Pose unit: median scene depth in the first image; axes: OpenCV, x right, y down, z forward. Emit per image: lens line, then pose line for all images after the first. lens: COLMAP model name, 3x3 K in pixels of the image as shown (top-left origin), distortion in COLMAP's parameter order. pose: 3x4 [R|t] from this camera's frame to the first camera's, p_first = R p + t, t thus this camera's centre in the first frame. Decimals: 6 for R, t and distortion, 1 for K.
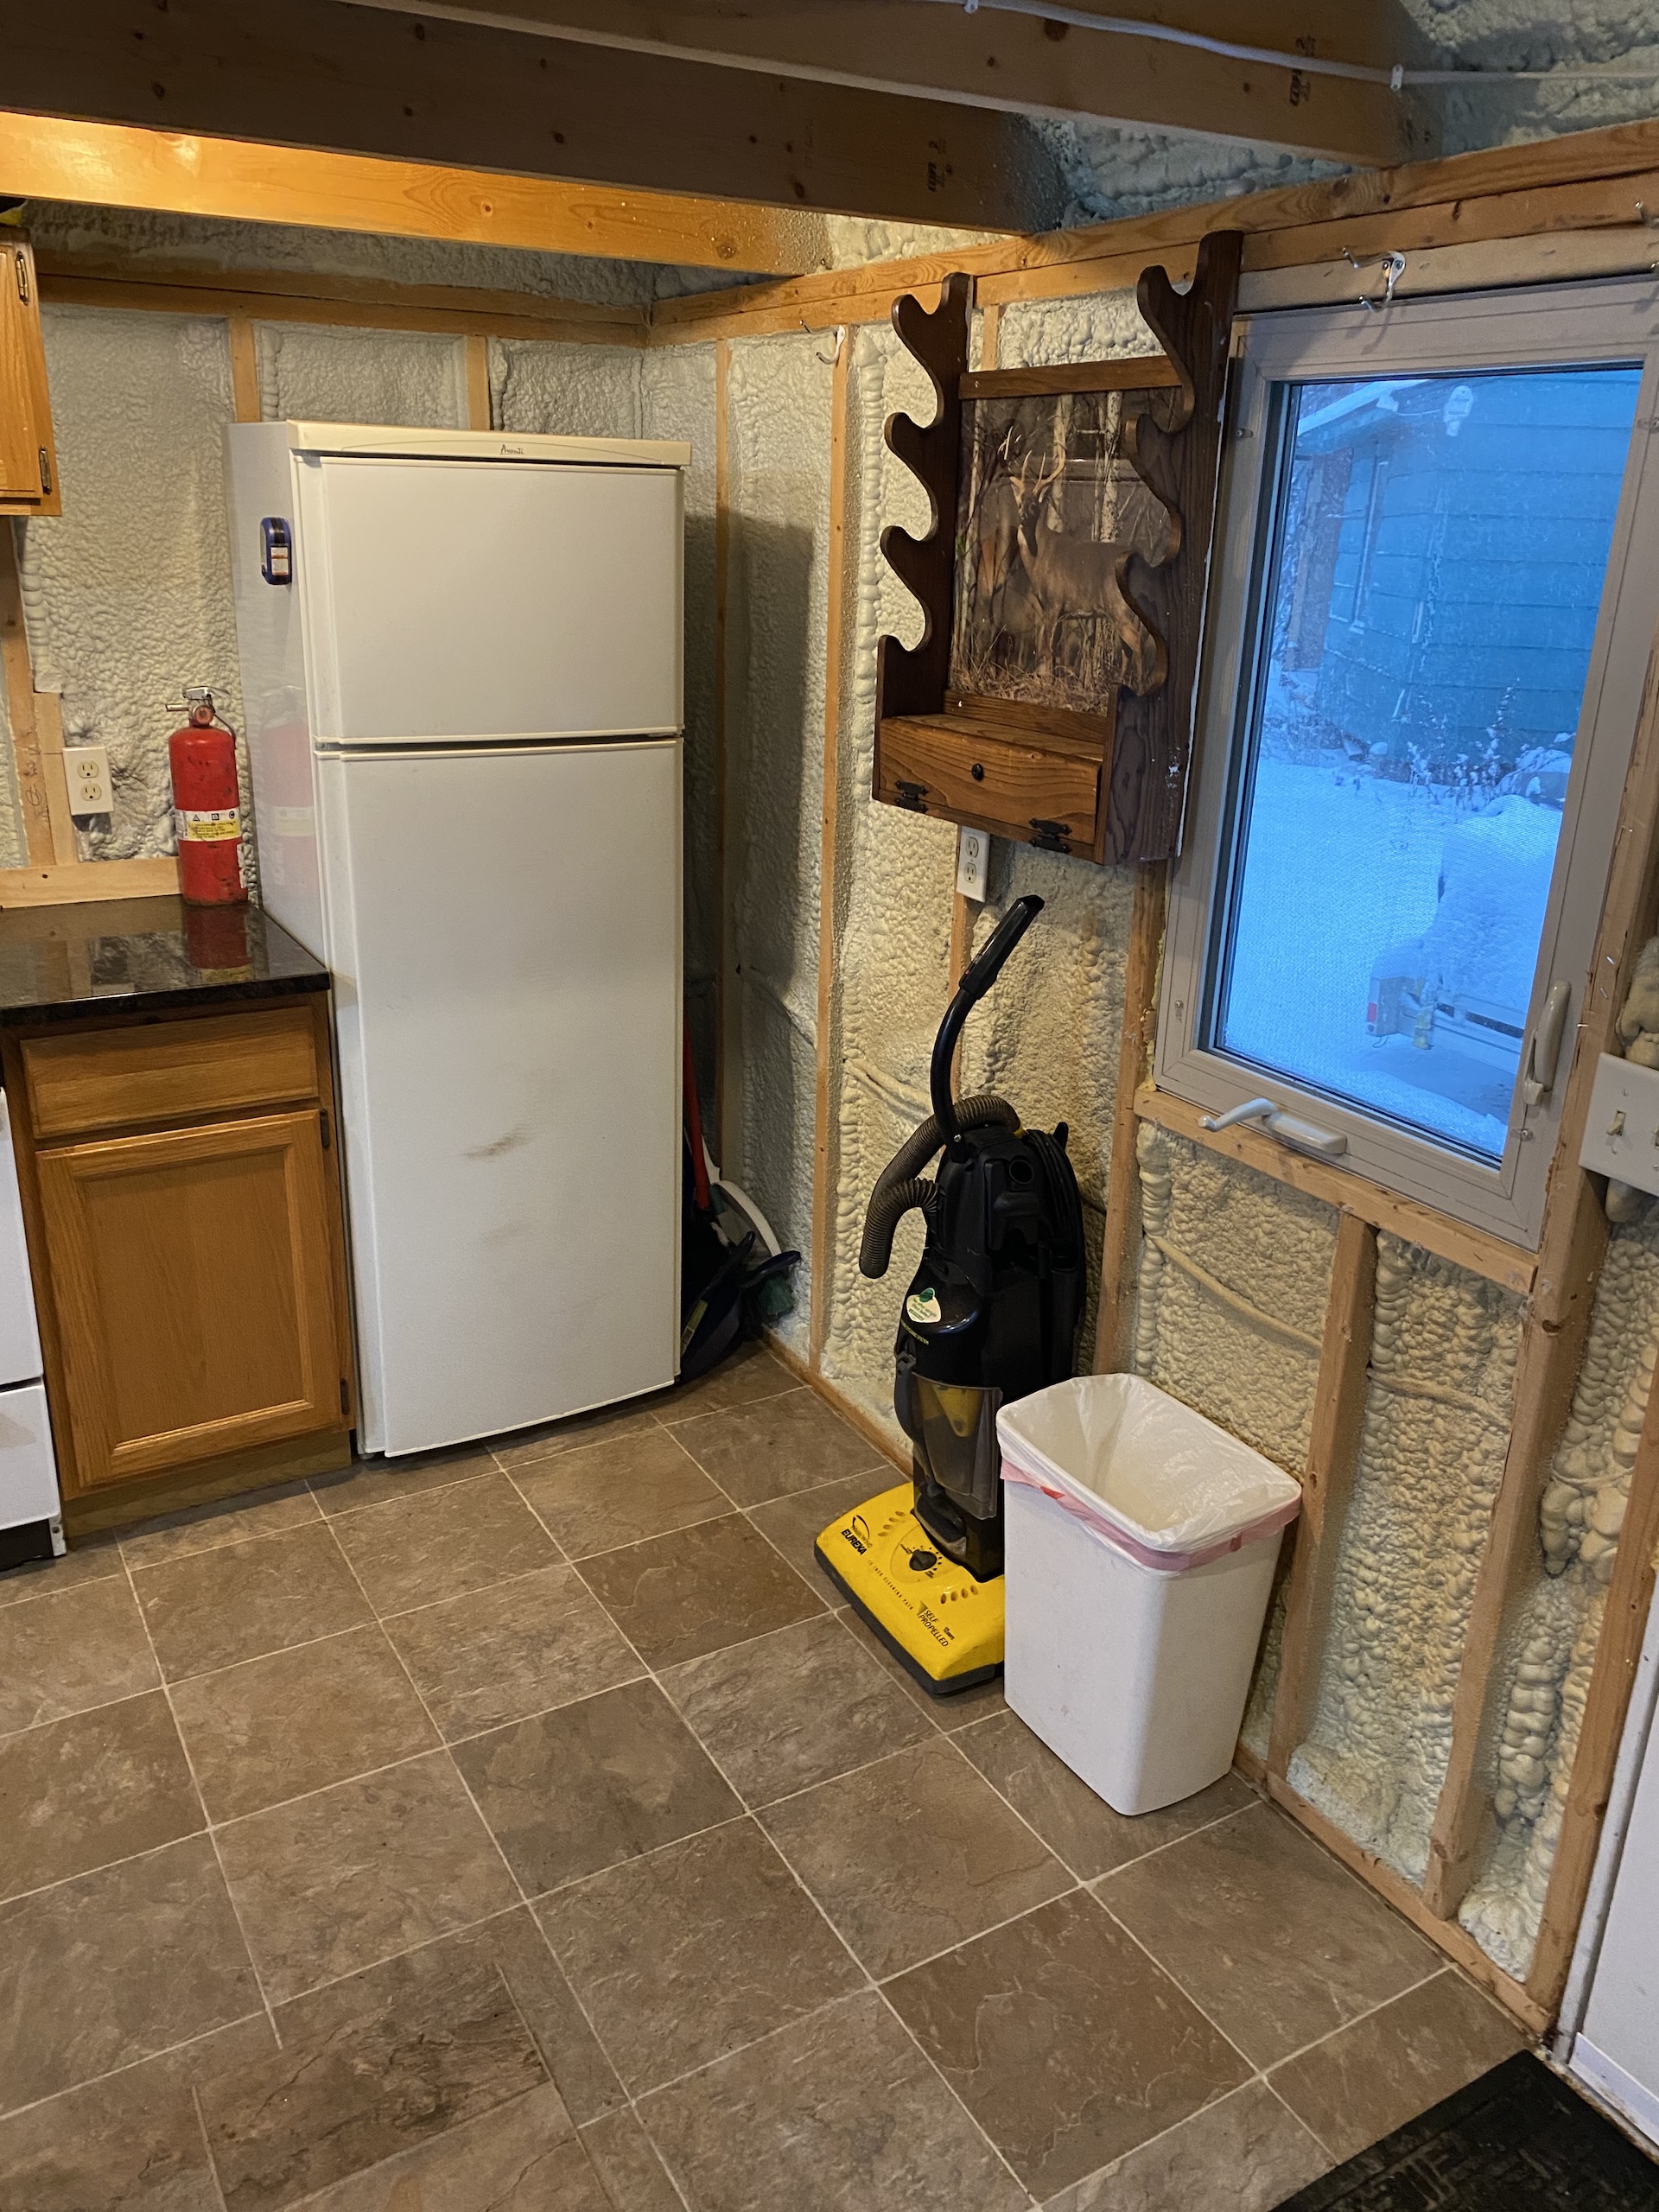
lens RADIAL K [[1678.6, 0, 827.9], [0, 1678.6, 1081.2], [0, 0, 1]] dist [0.021849, -0.011272]
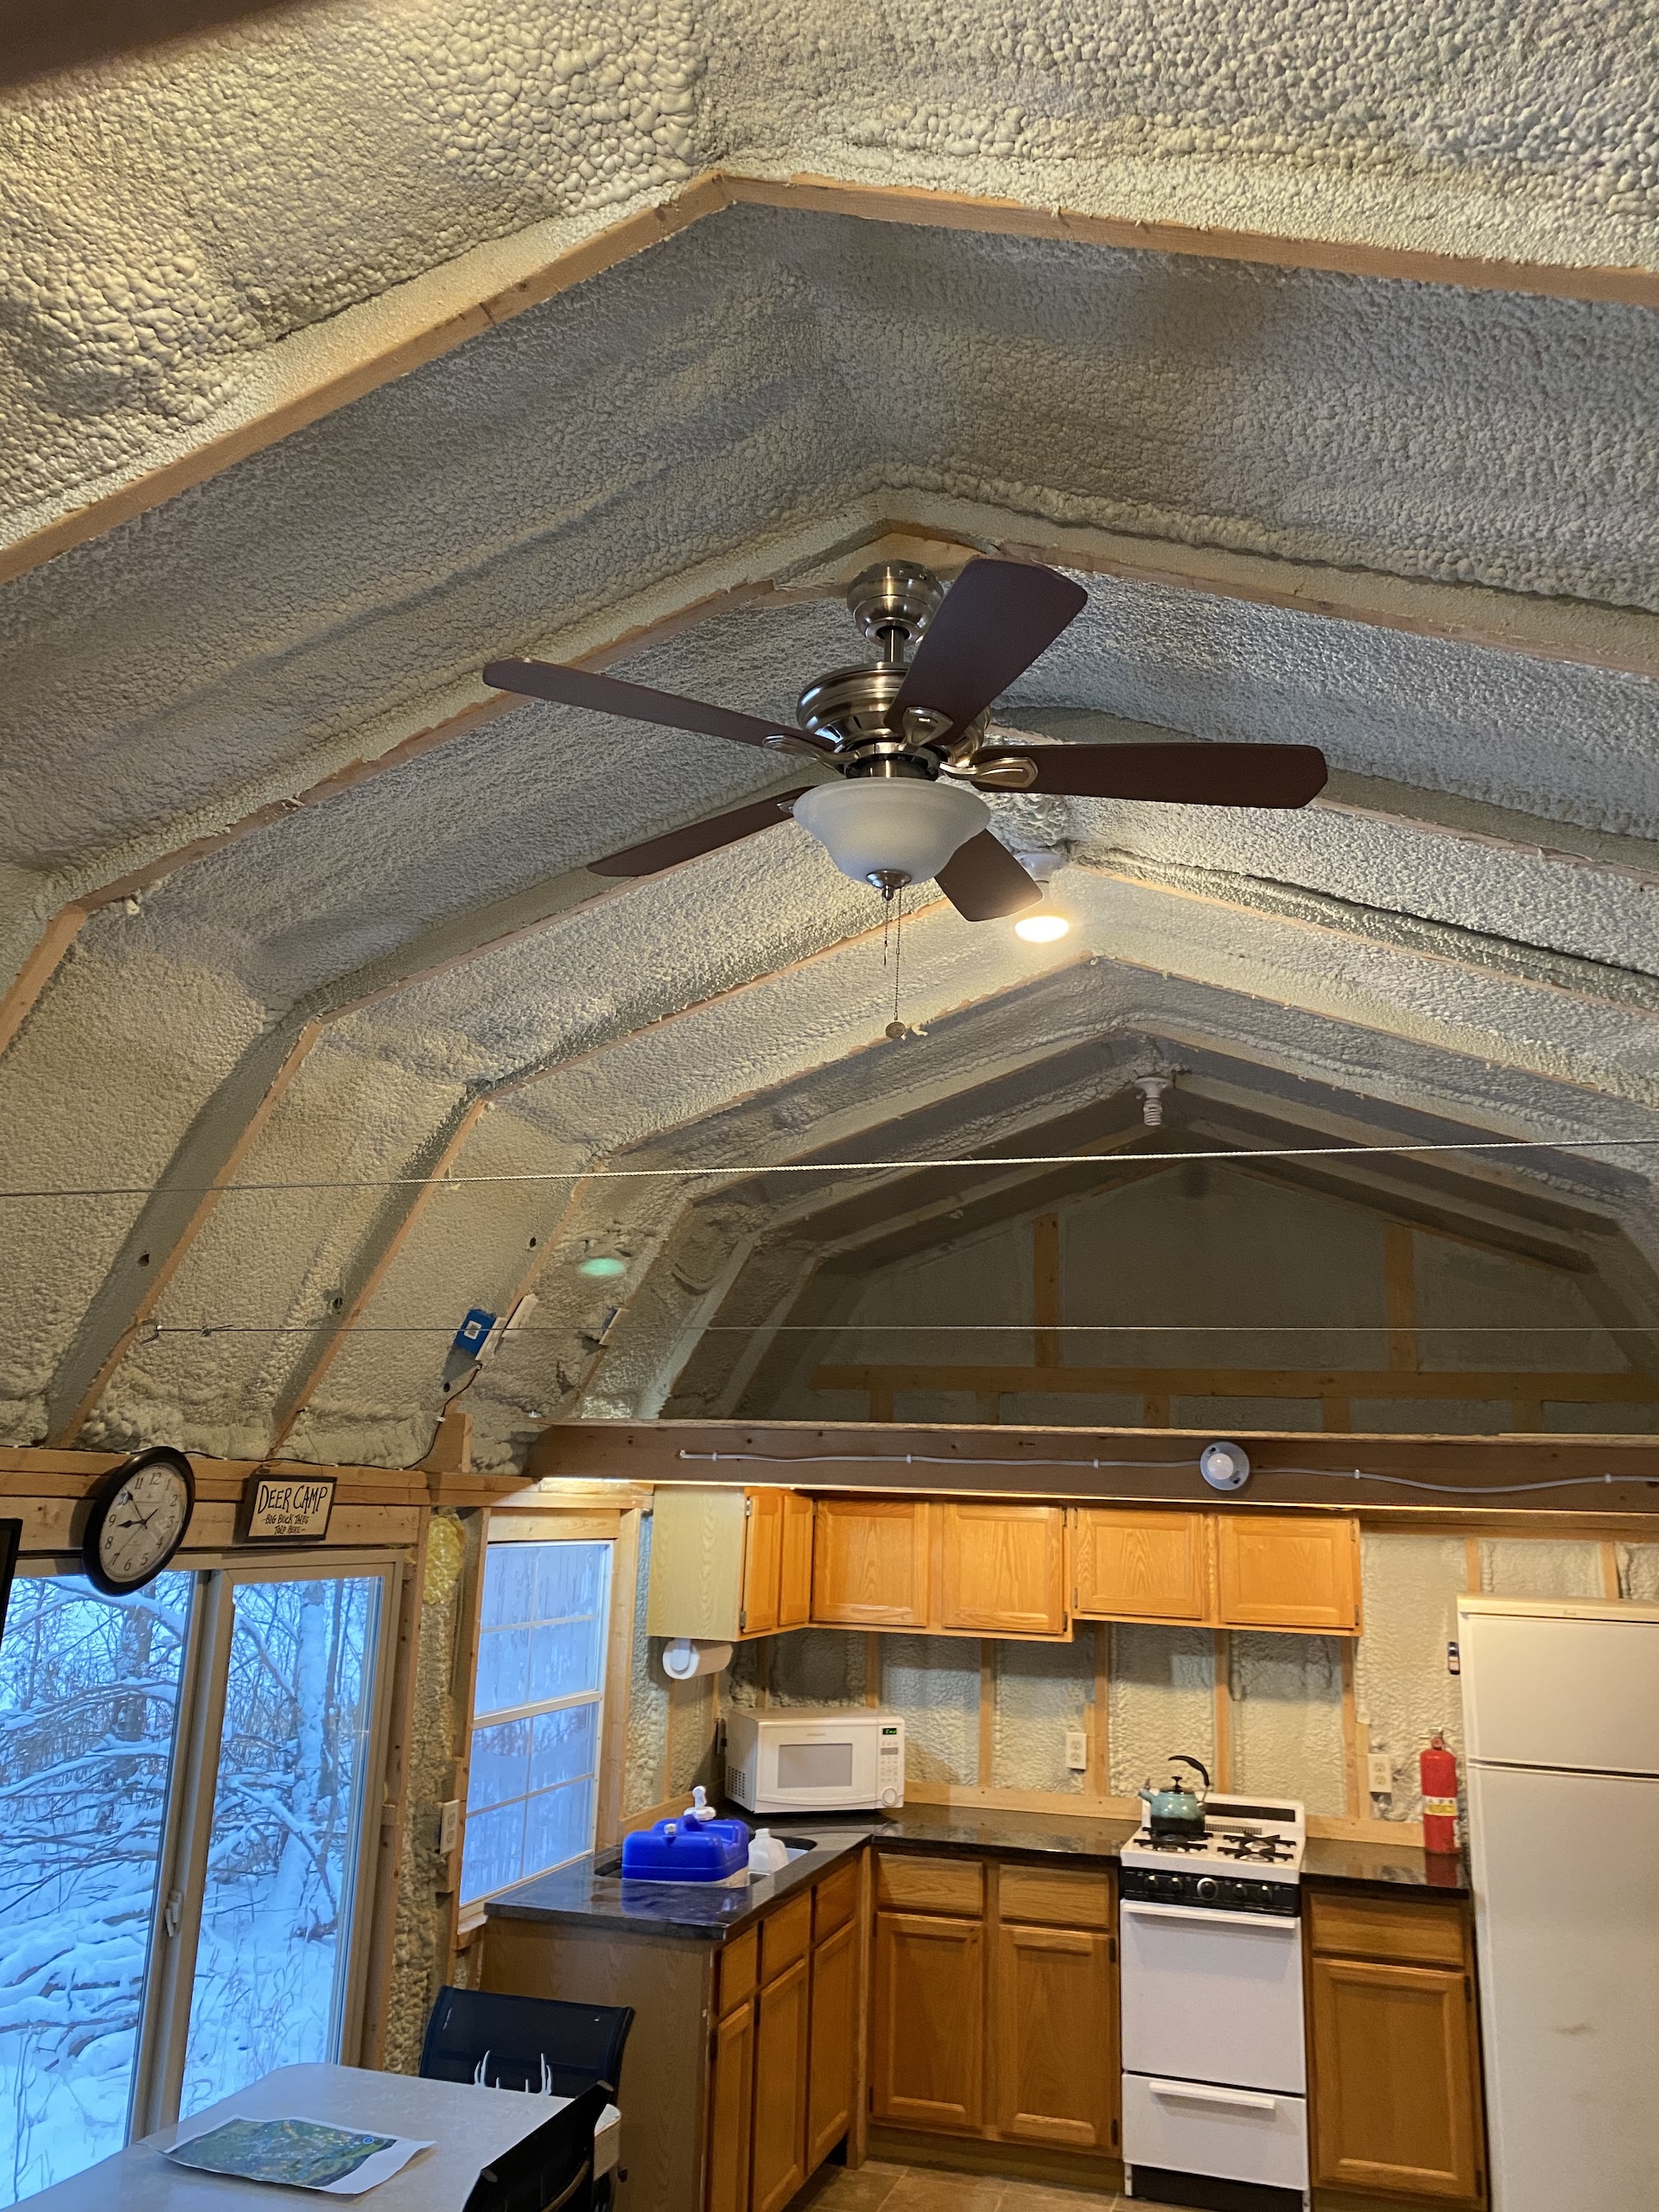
lens RADIAL K [[1673.7, 0, 834.8], [0, 1673.7, 1093.4], [0, 0, 1]] dist [0.007956, -0.001816]
pose [[0.674454, -0.186434, -0.714391, 0.690633], [-0.256375, 0.848248, -0.463409, 0.220574], [0.692376, 0.495700, 0.524307, -0.852616]]
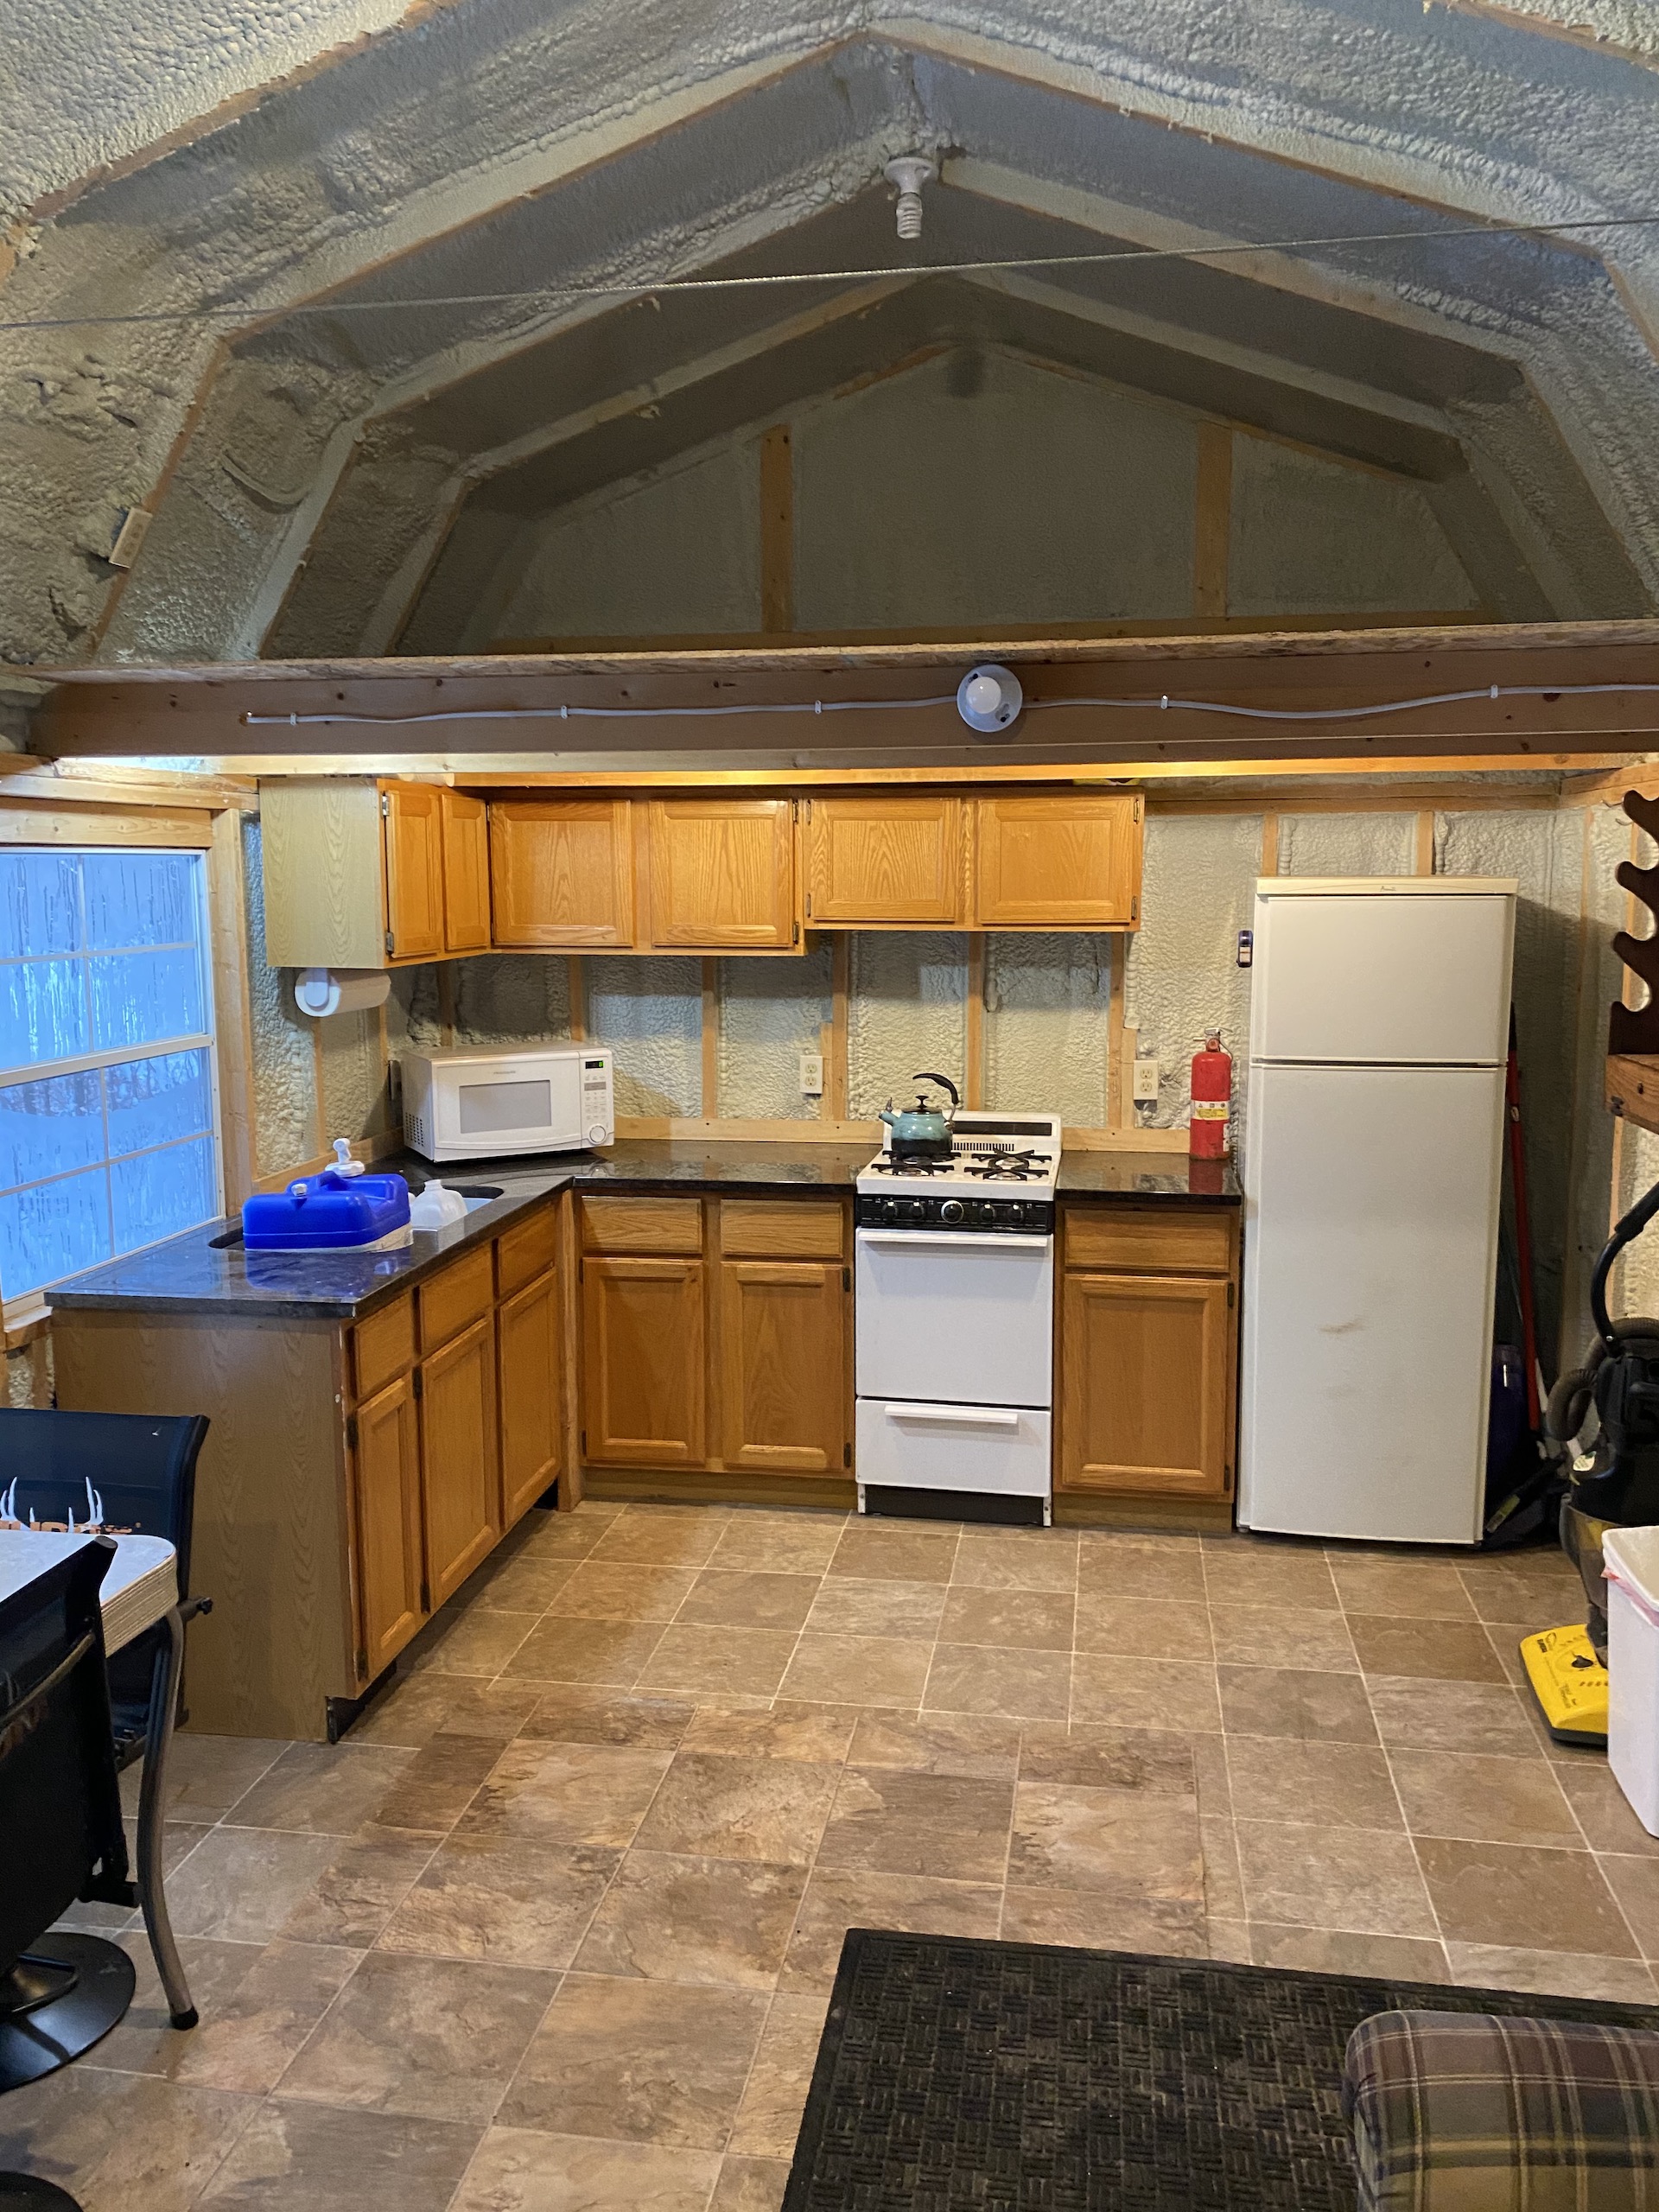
lens RADIAL K [[1669.0, 0, 828.9], [0, 1669.0, 1084.9], [0, 0, 1]] dist [0.155703, -0.273439]
pose [[0.762118, 0.050504, -0.645465, 0.438617], [-0.189496, 0.970695, -0.147792, 0.146013], [0.619085, 0.234948, 0.749355, -0.489812]]
